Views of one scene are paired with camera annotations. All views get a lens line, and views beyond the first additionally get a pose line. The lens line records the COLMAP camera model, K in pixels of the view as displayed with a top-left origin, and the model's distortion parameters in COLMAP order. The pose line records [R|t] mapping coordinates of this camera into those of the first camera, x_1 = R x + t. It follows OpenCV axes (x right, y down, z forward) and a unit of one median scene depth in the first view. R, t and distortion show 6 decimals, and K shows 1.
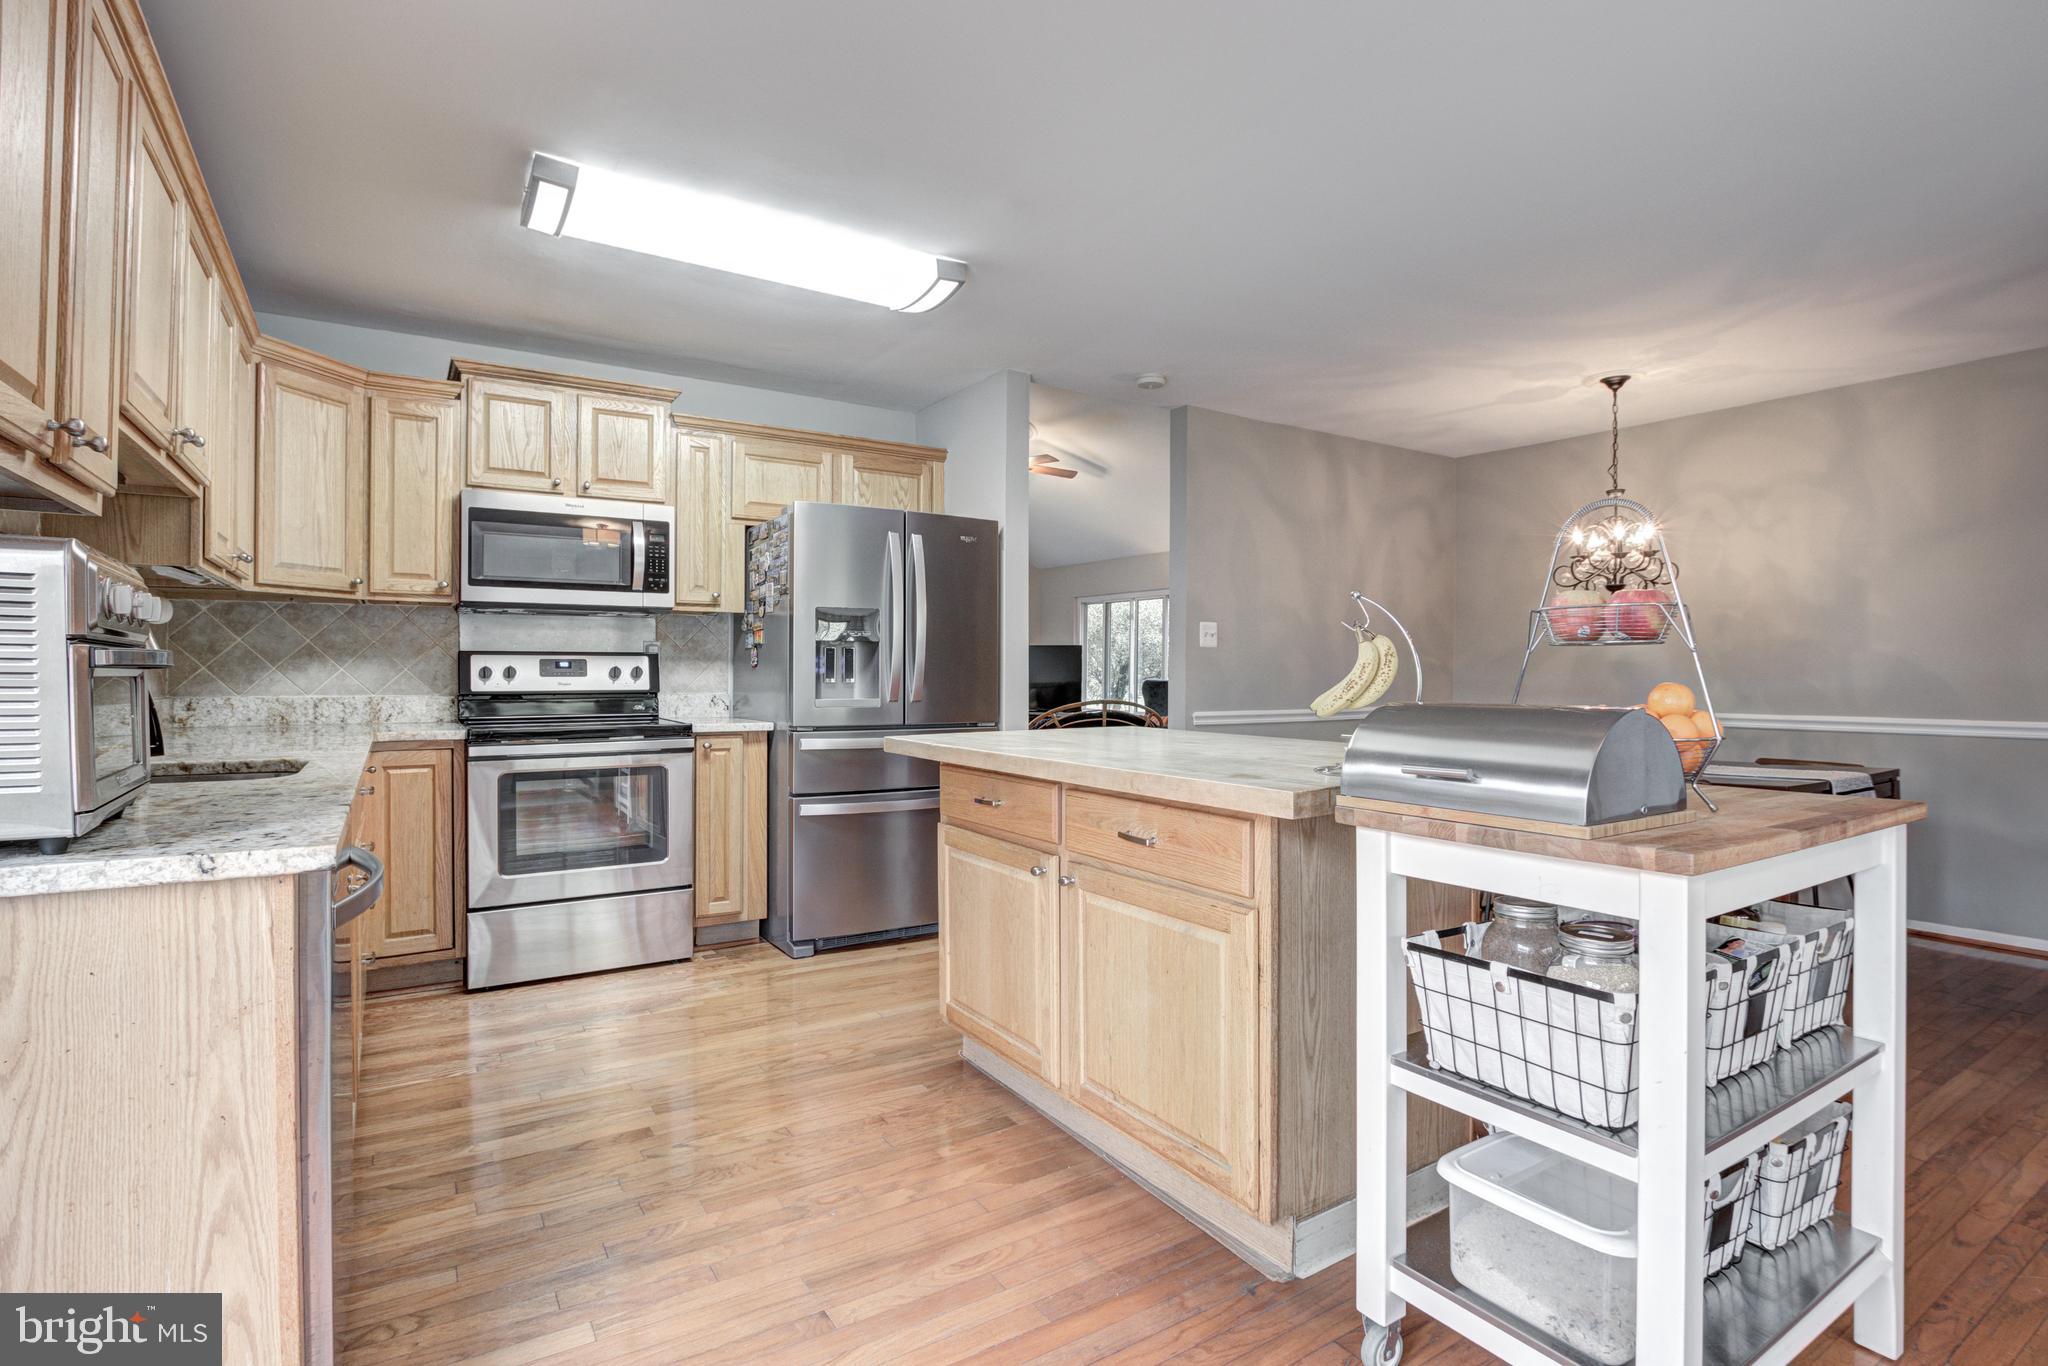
lens RADIAL K [[957.1, 0, 992.9], [0, 957.1, 669.5], [0, 0, 1]] dist [-0.024356, 0.000442]
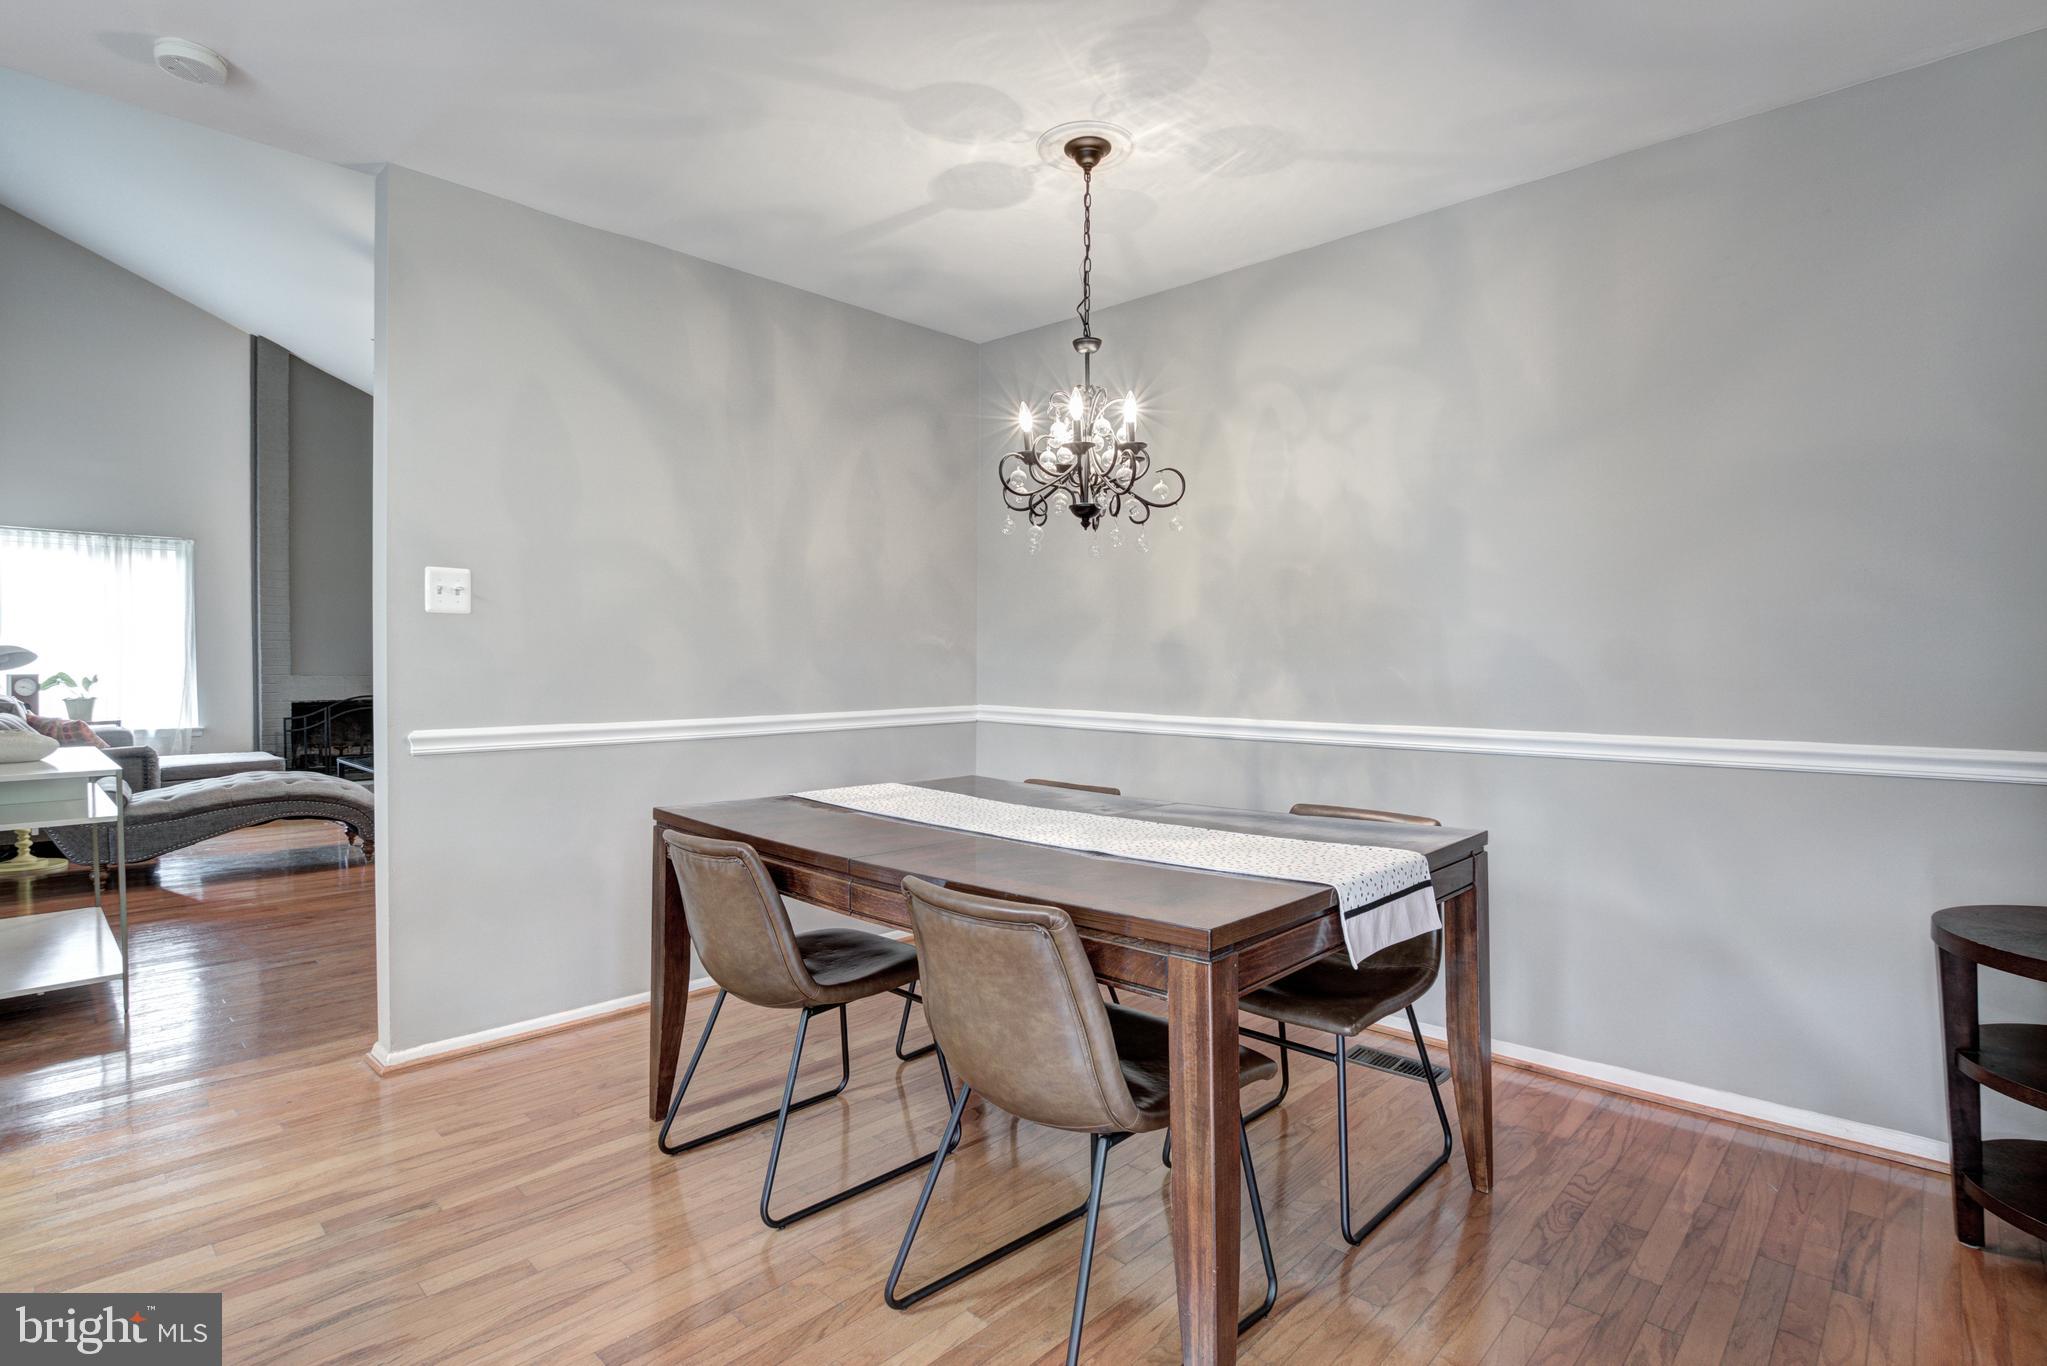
lens RADIAL K [[985.4, 0, 1014.3], [0, 985.4, 673.9], [0, 0, 1]] dist [-0.018674, -0.001363]
pose [[0.966538, -0.005865, 0.256456, 0.426705], [0.000542, 0.999783, 0.020821, 0.000481], [-0.256522, -0.019985, 0.966332, 0.397753]]
